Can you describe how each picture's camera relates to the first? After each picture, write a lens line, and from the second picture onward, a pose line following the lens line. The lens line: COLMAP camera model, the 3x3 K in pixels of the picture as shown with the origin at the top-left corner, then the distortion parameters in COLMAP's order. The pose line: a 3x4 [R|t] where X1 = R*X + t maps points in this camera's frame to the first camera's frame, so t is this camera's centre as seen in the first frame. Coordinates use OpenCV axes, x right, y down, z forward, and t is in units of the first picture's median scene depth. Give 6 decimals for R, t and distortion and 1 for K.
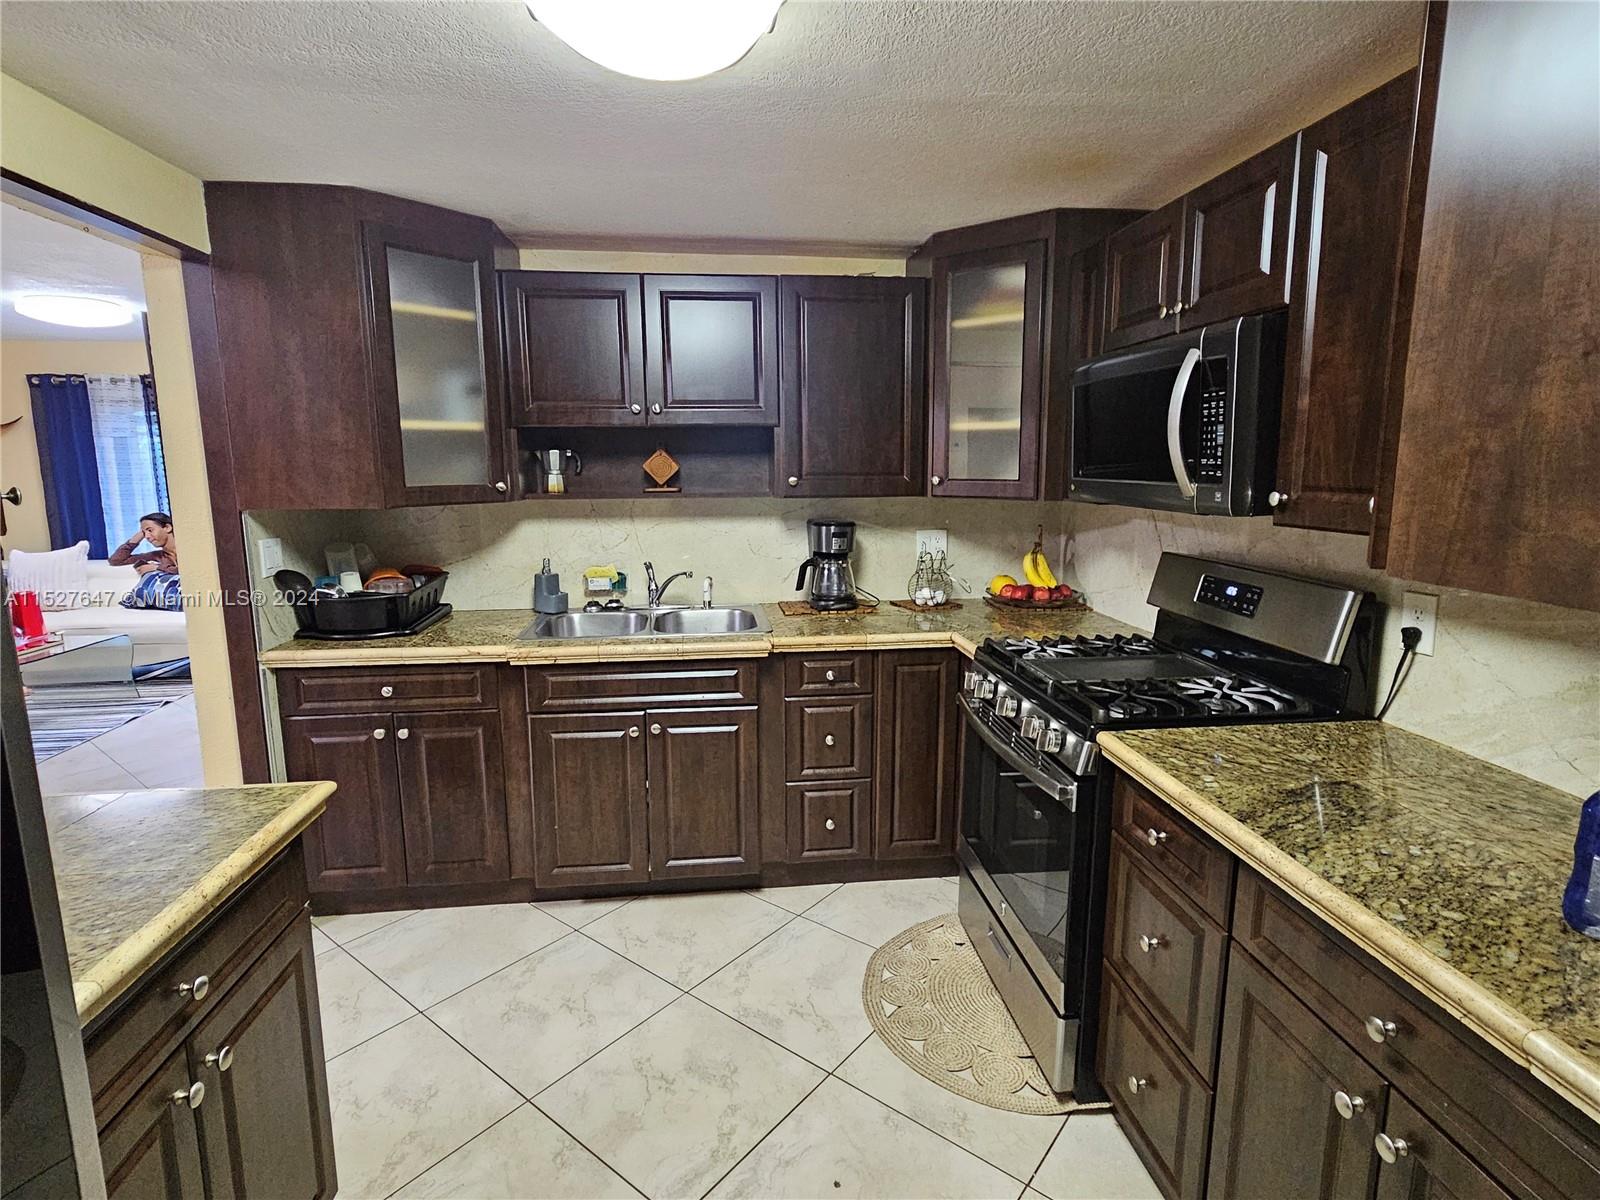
lens RADIAL K [[844.9, 0, 800.1], [0, 844.9, 603.8], [0, 0, 1]] dist [0.001017, 0.001046]
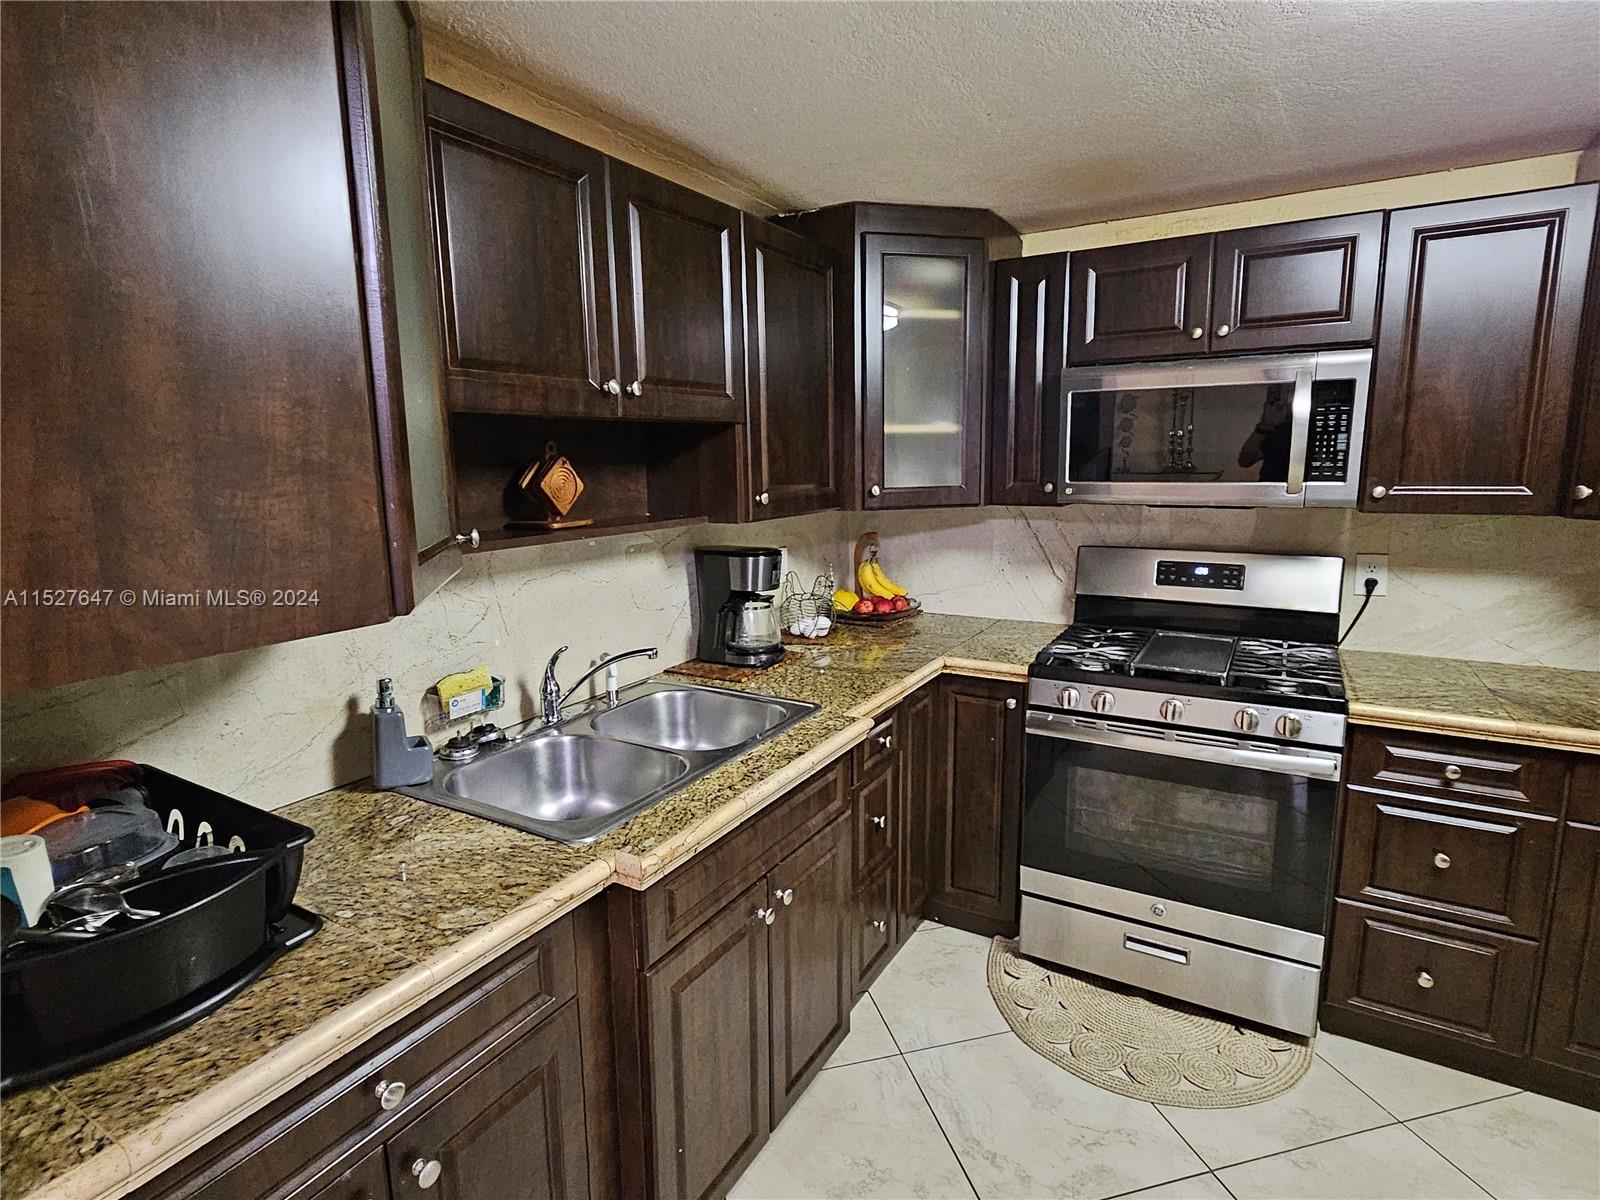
lens RADIAL K [[815.9, 0, 800.0], [0, 815.9, 600.0], [0, 0, 1]] dist [-0.000569, 0.000067]
pose [[0.590883, -0.142951, 0.793991, -0.616667], [0.147265, 0.986752, 0.068062, -0.111714], [-0.793202, 0.076711, 0.604107, 0.607366]]
